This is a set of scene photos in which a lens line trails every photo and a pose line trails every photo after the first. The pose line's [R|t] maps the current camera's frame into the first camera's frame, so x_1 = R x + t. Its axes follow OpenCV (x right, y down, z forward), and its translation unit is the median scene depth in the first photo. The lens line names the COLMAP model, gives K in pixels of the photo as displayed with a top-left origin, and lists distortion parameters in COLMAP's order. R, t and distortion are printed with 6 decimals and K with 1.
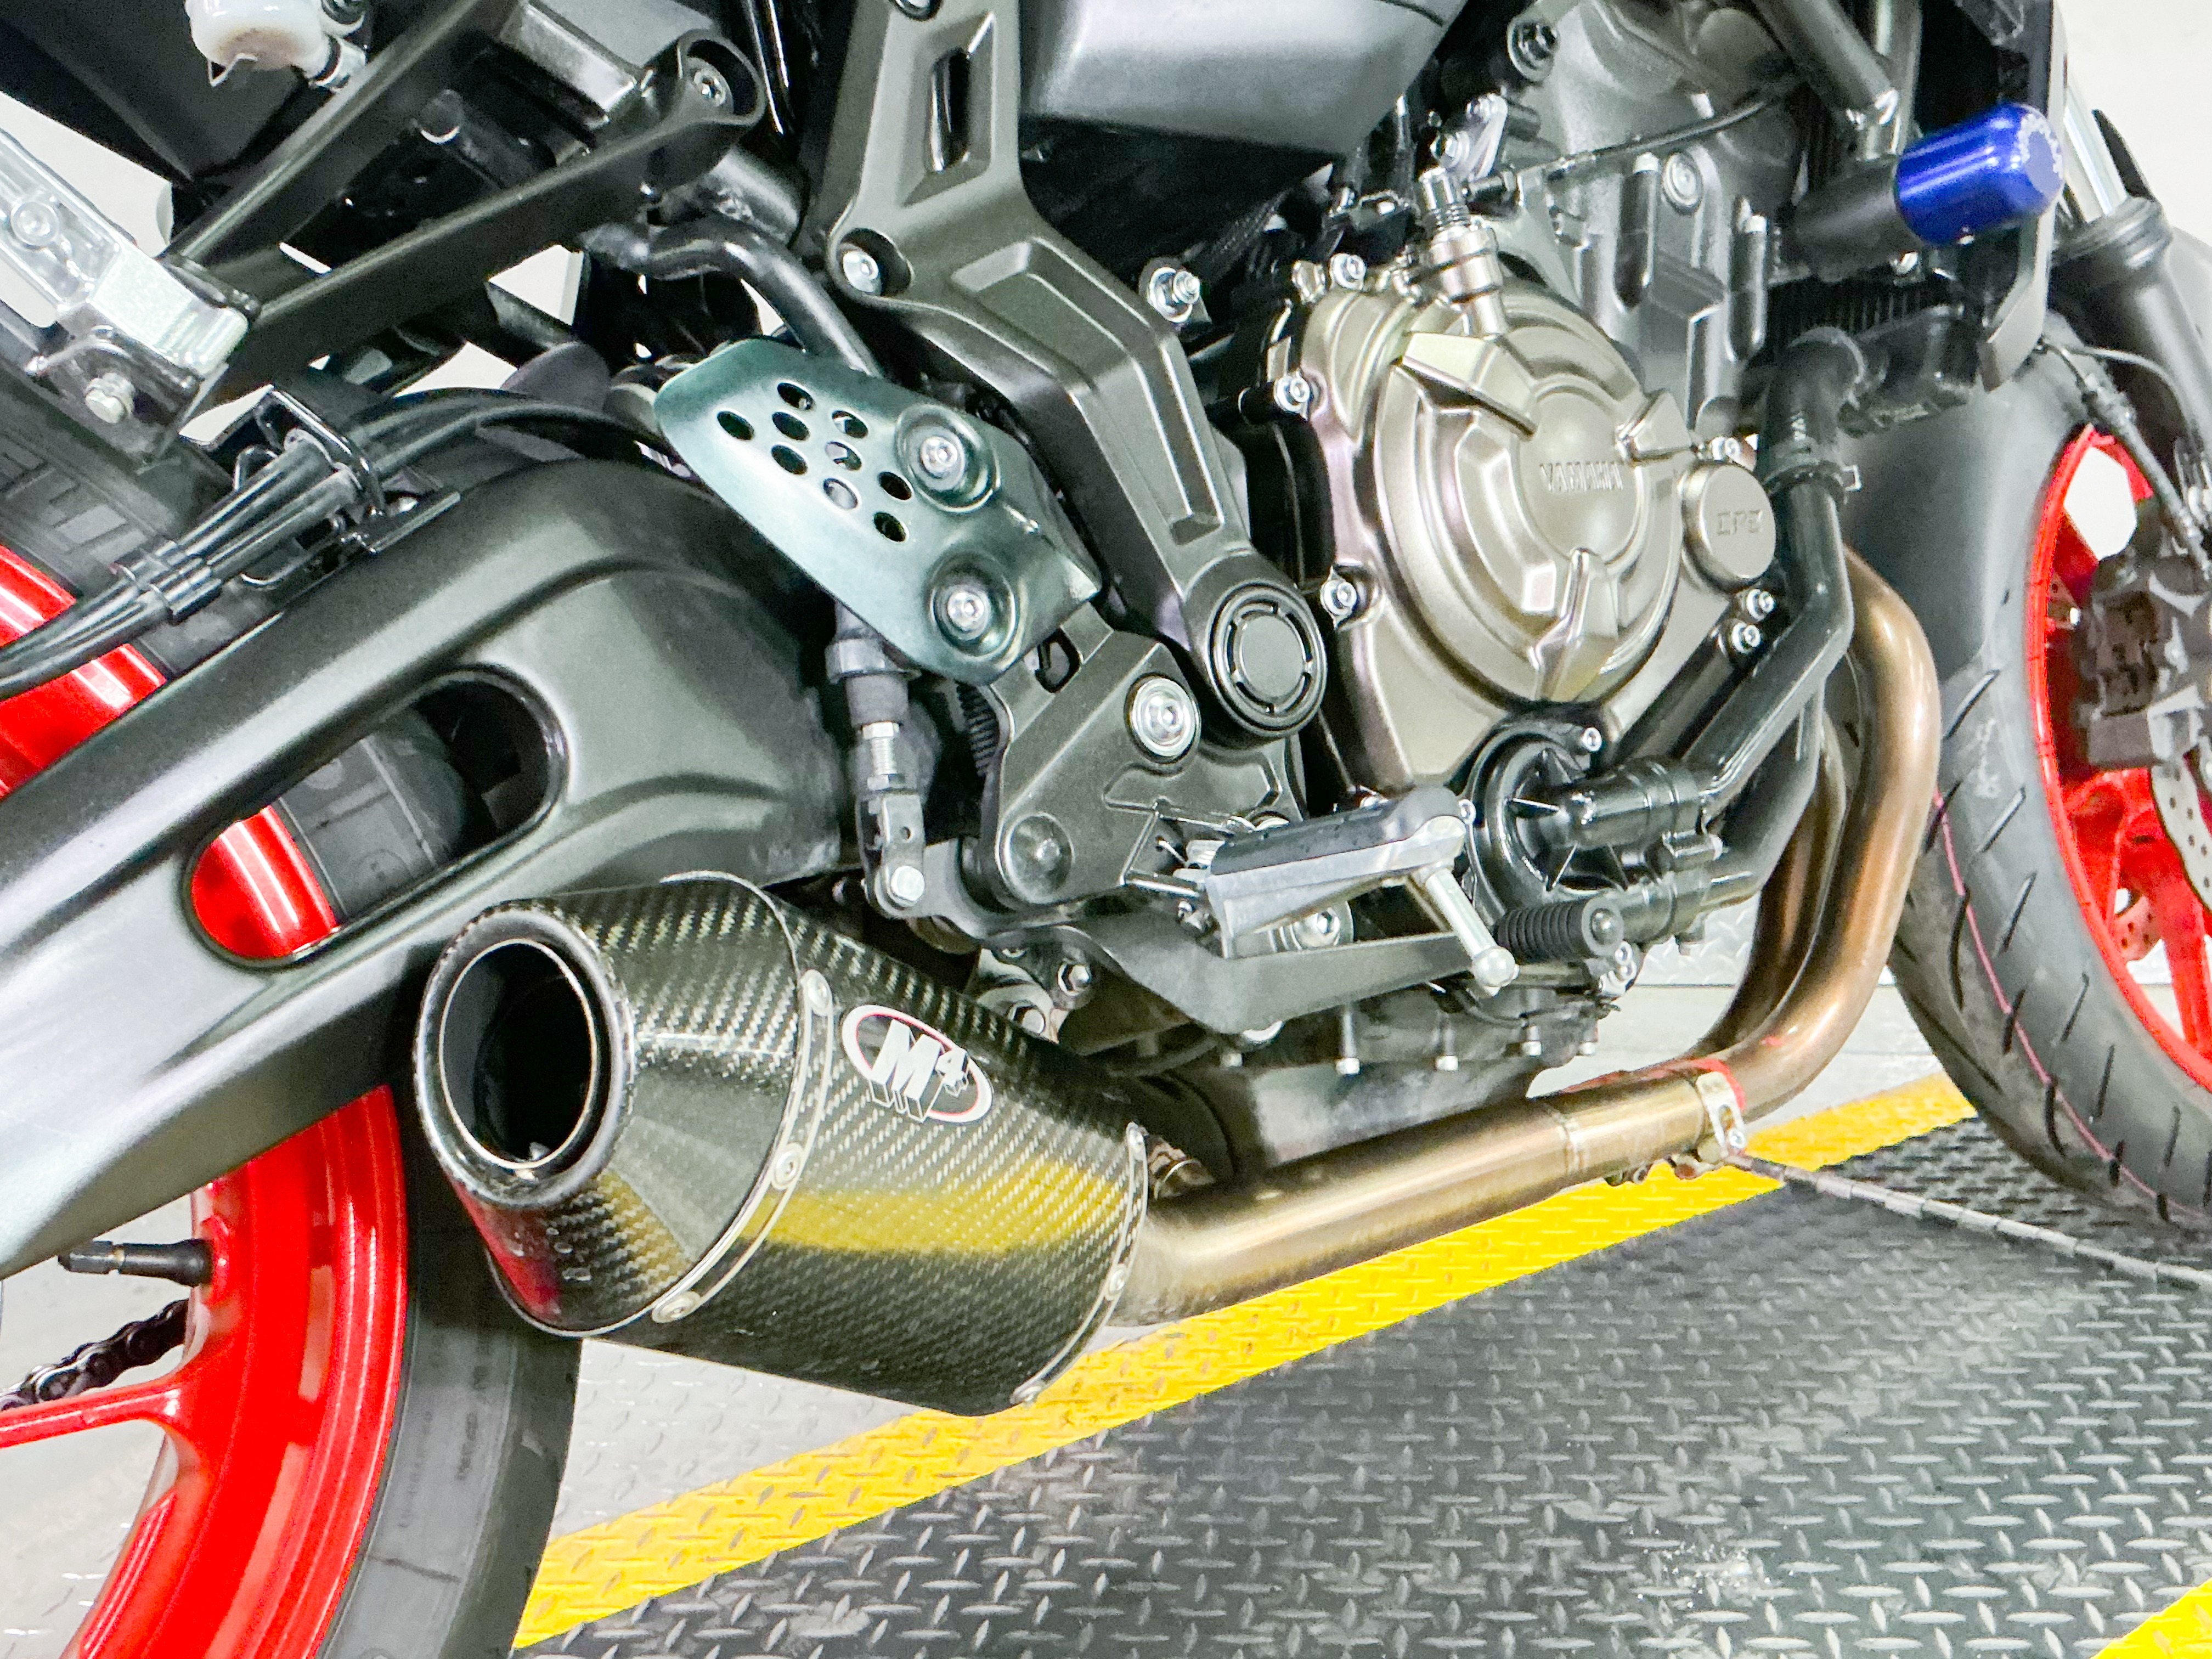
lens RADIAL K [[2367.9, 0, 1106.0], [0, 2367.9, 829.5], [0, 0, 1]] dist [0.178447, -0.411984]
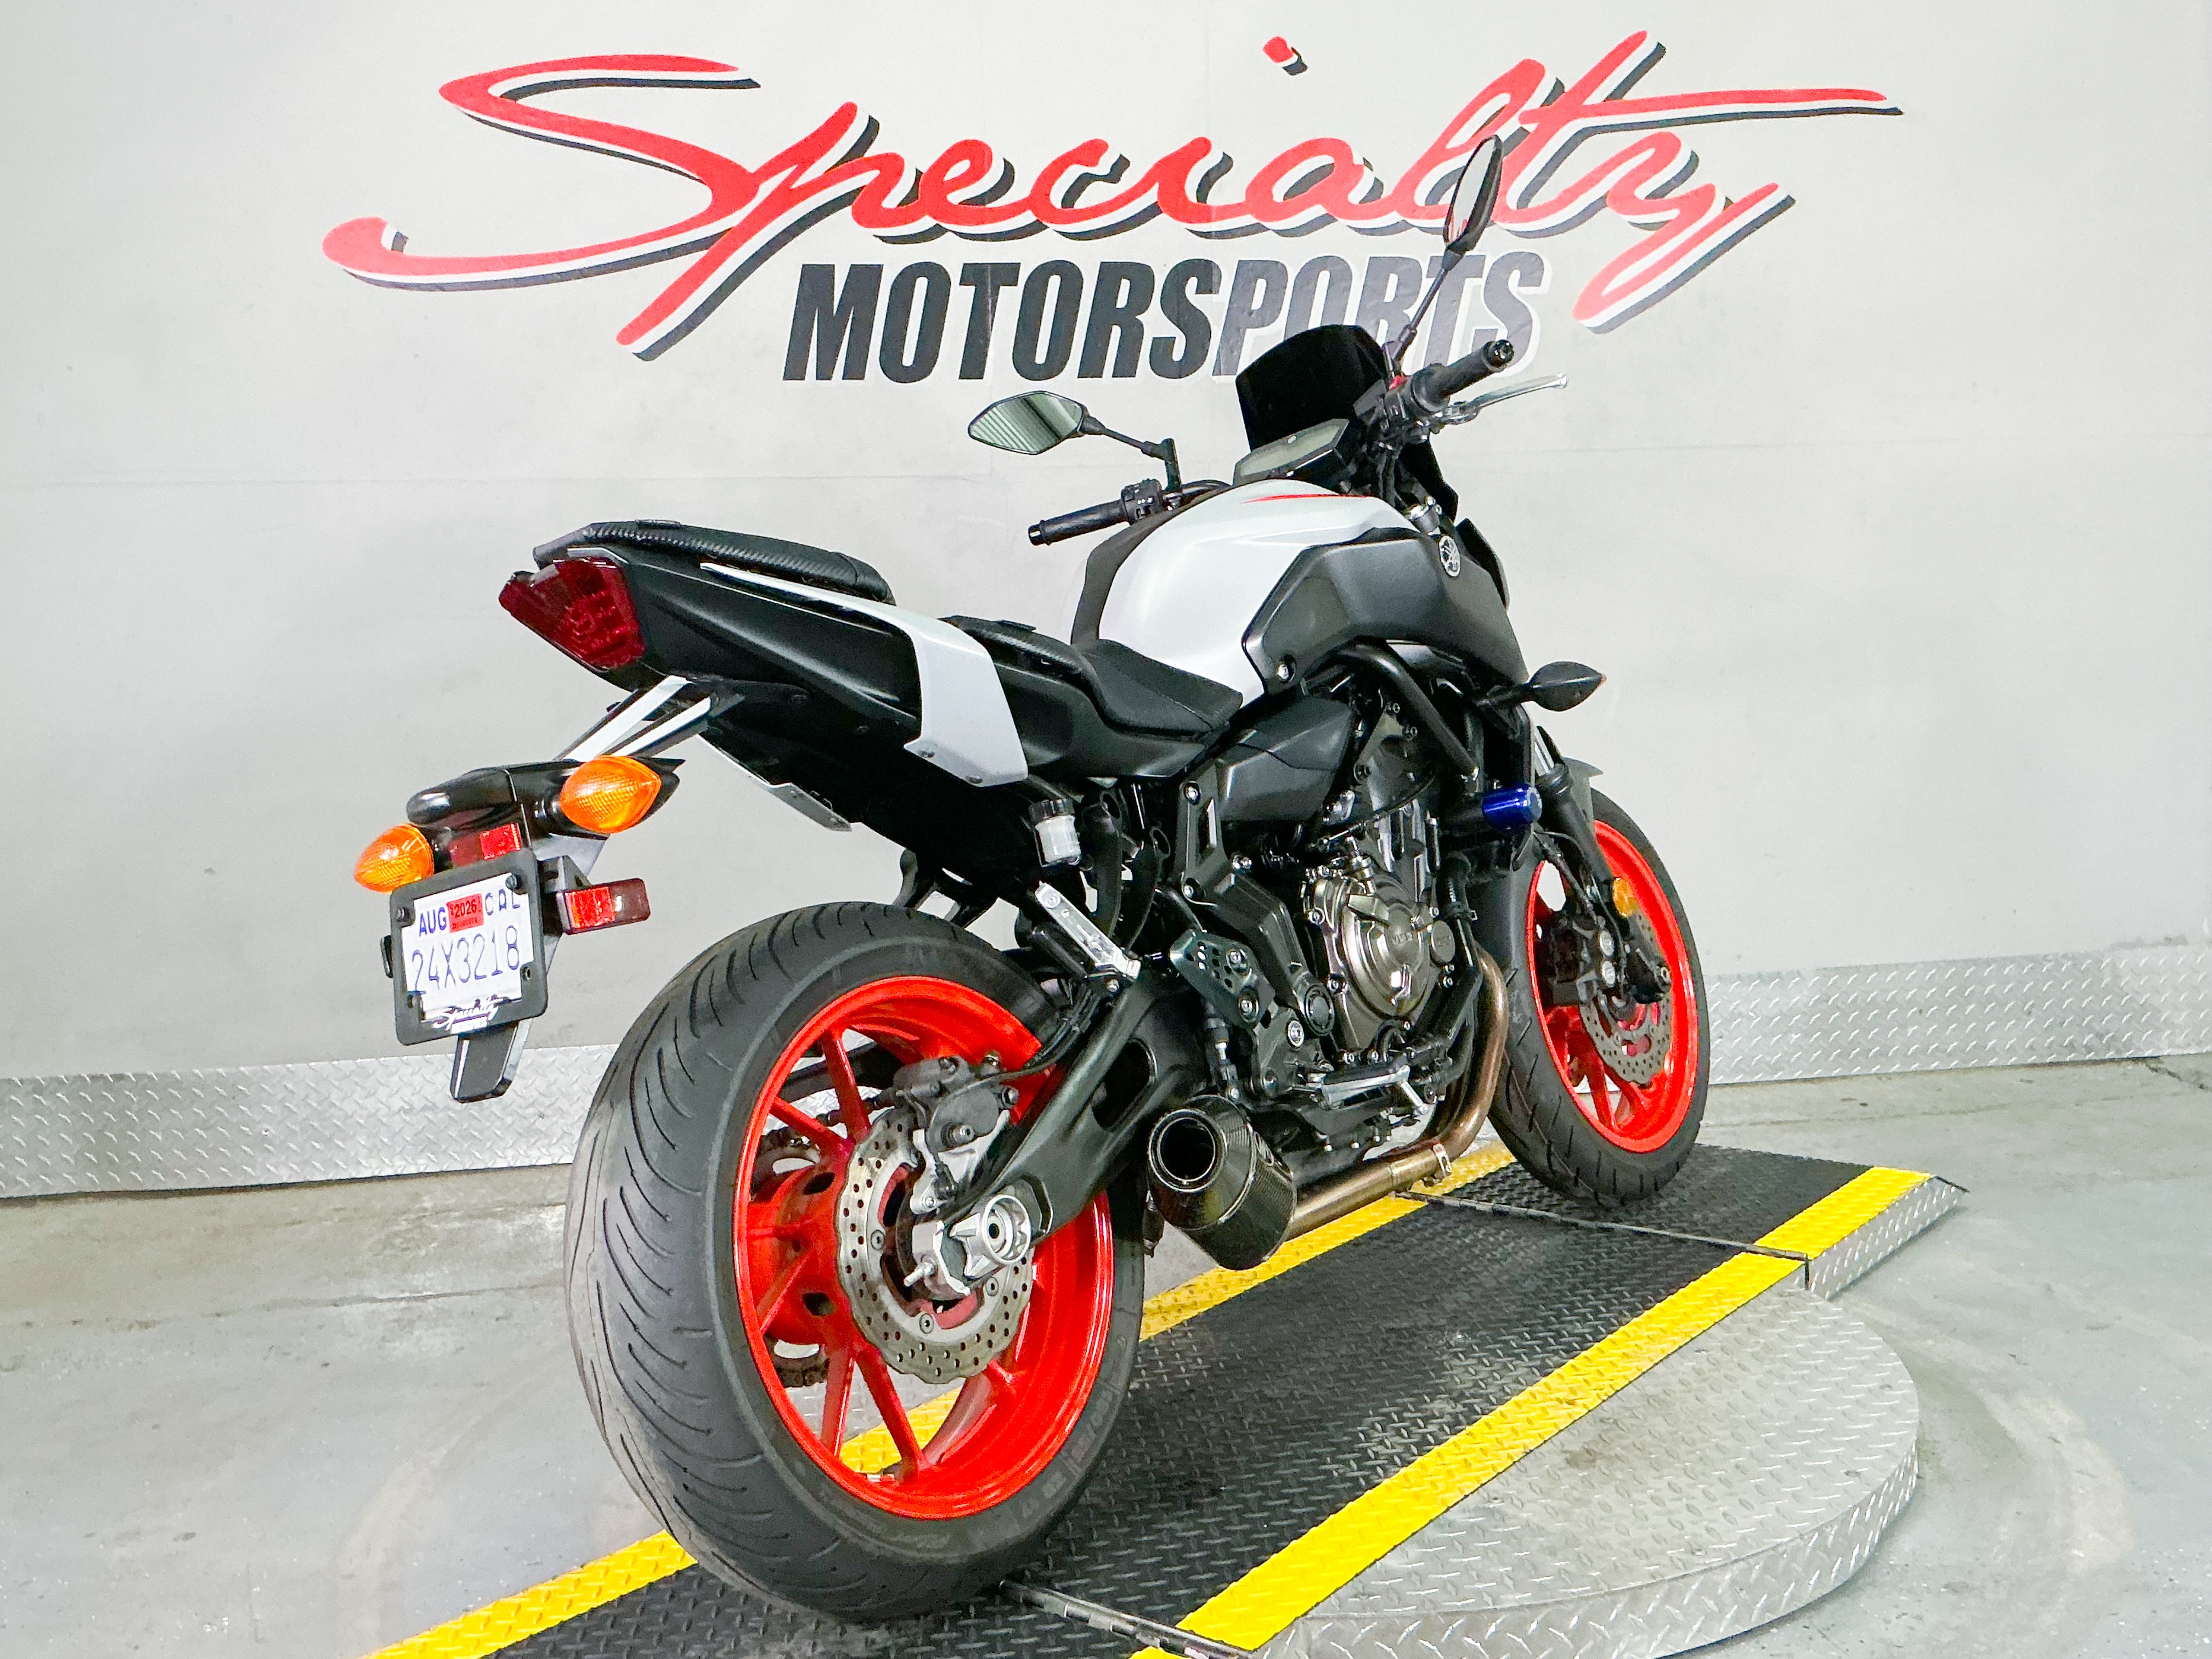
lens RADIAL K [[2222.0, 0, 1106.0], [0, 2222.0, 829.5], [0, 0, 1]] dist [0.170802, -0.381080]
pose [[0.974815, -0.034118, 0.220390, -0.622264], [0.049058, 0.996828, -0.062674, -0.104861], [-0.217552, 0.071908, 0.973396, -1.311559]]
